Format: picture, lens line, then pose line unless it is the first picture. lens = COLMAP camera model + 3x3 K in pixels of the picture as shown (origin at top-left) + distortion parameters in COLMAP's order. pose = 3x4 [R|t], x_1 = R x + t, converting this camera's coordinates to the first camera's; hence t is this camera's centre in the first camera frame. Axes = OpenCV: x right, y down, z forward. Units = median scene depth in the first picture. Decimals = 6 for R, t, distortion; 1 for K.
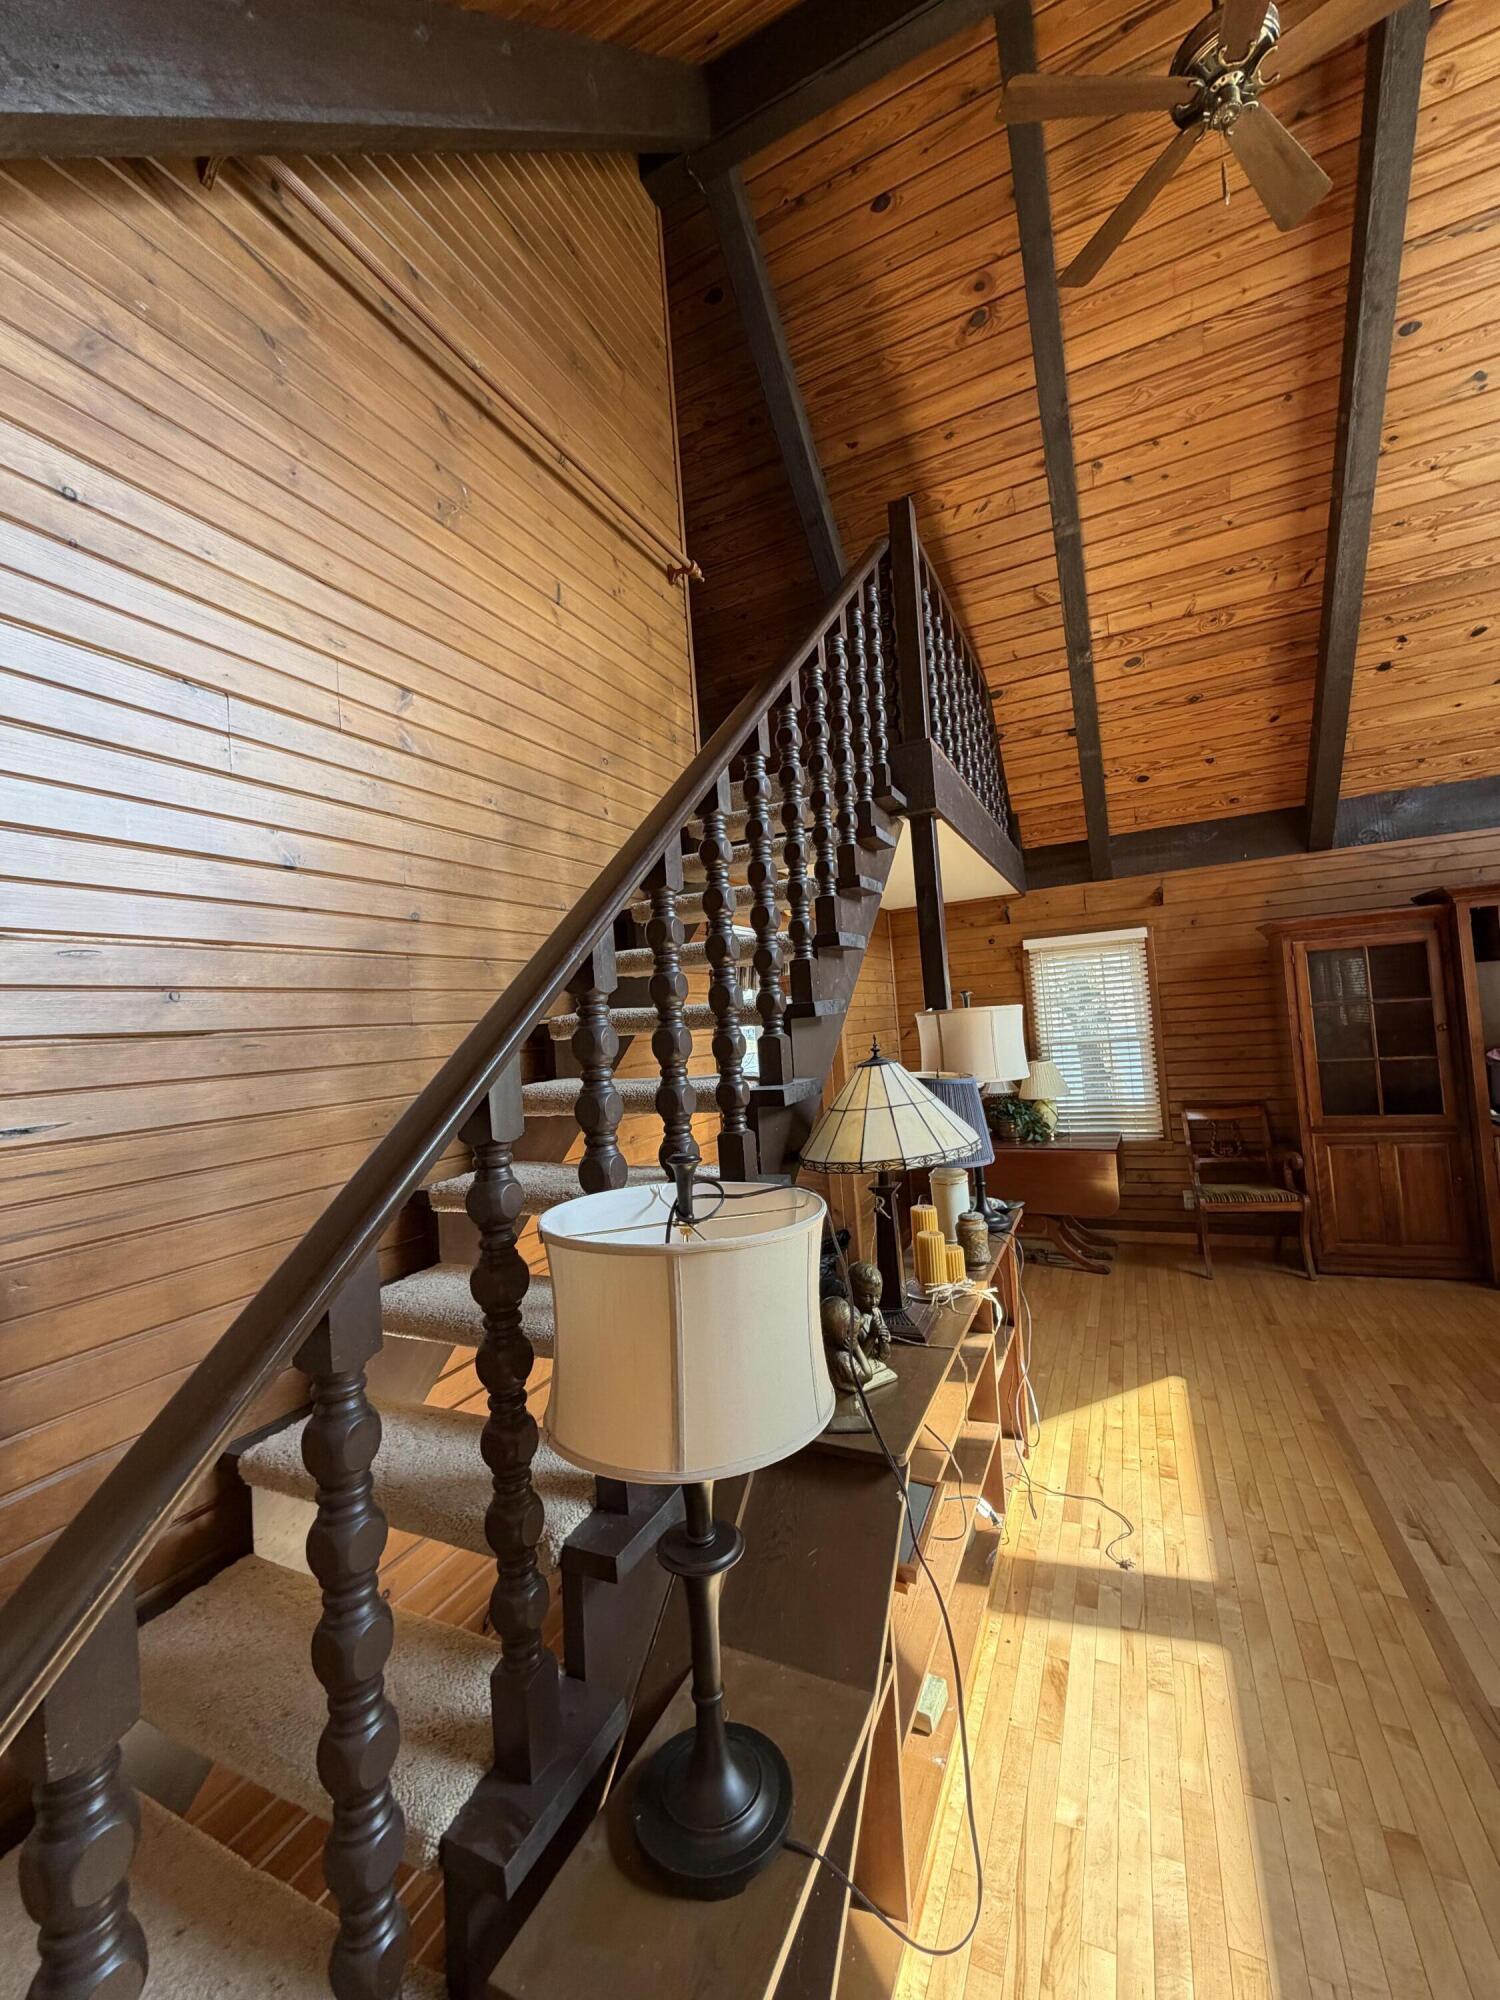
lens RADIAL K [[821.7, 0, 709.8], [0, 821.7, 981.5], [0, 0, 1]] dist [-0.001144, -0.000243]
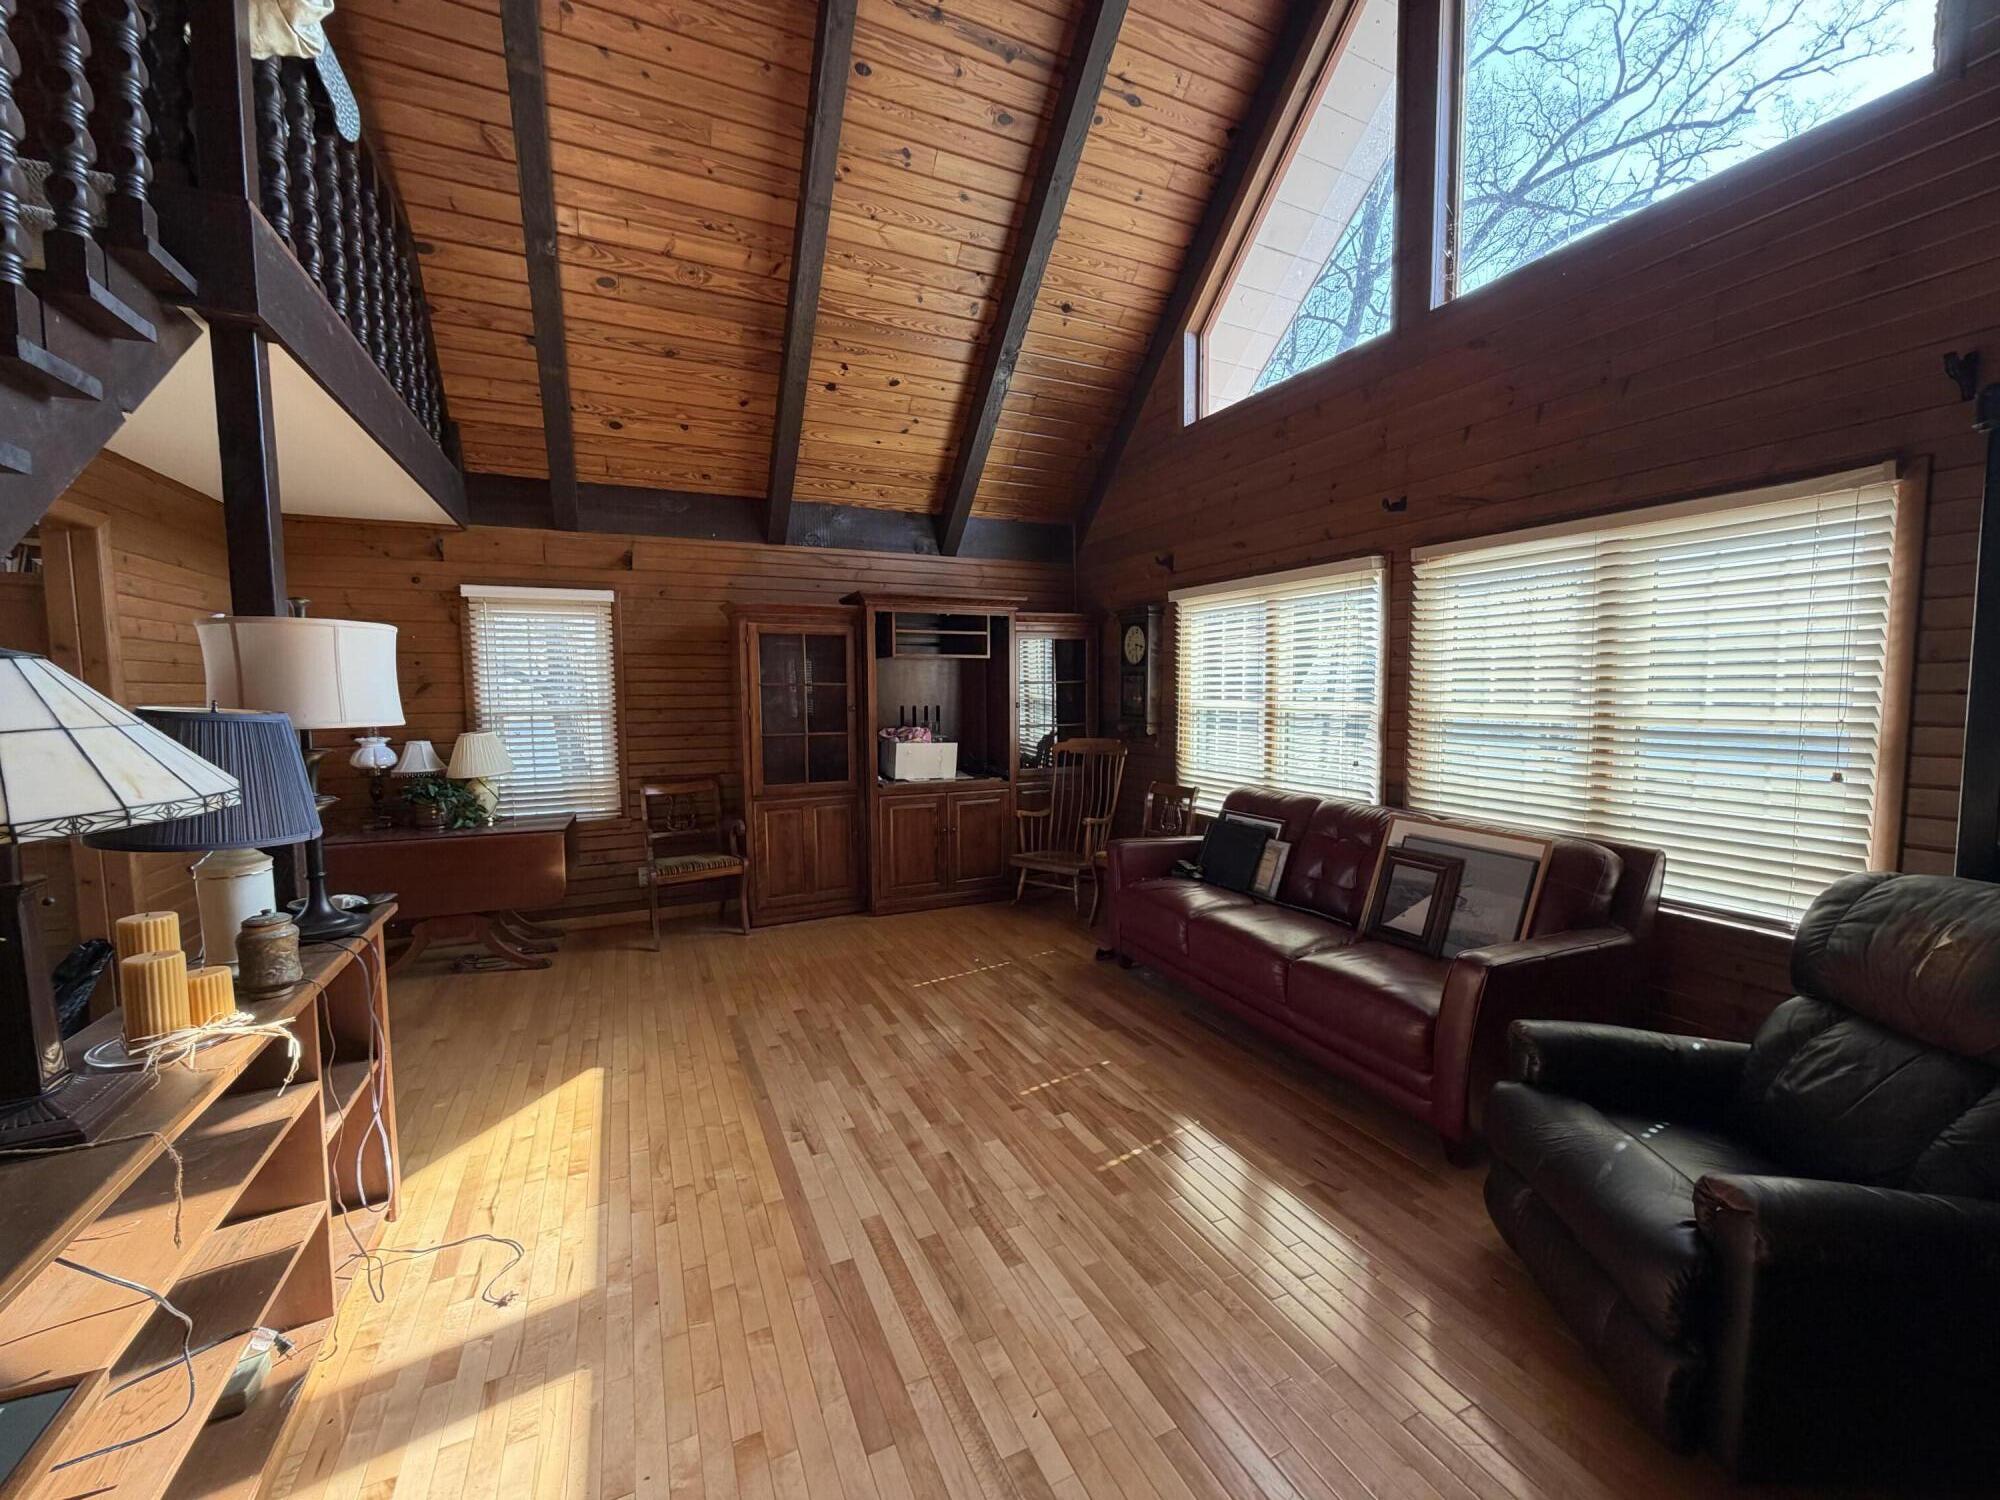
lens RADIAL K [[821.7, 0, 1014.3], [0, 821.7, 751.5], [0, 0, 1]] dist [-0.001144, -0.000243]
pose [[0.616602, 0.001293, 0.787274, 0.093033], [-0.067497, 0.996403, 0.051229, 0.041438], [-0.784376, -0.084727, 0.614471, 0.070072]]
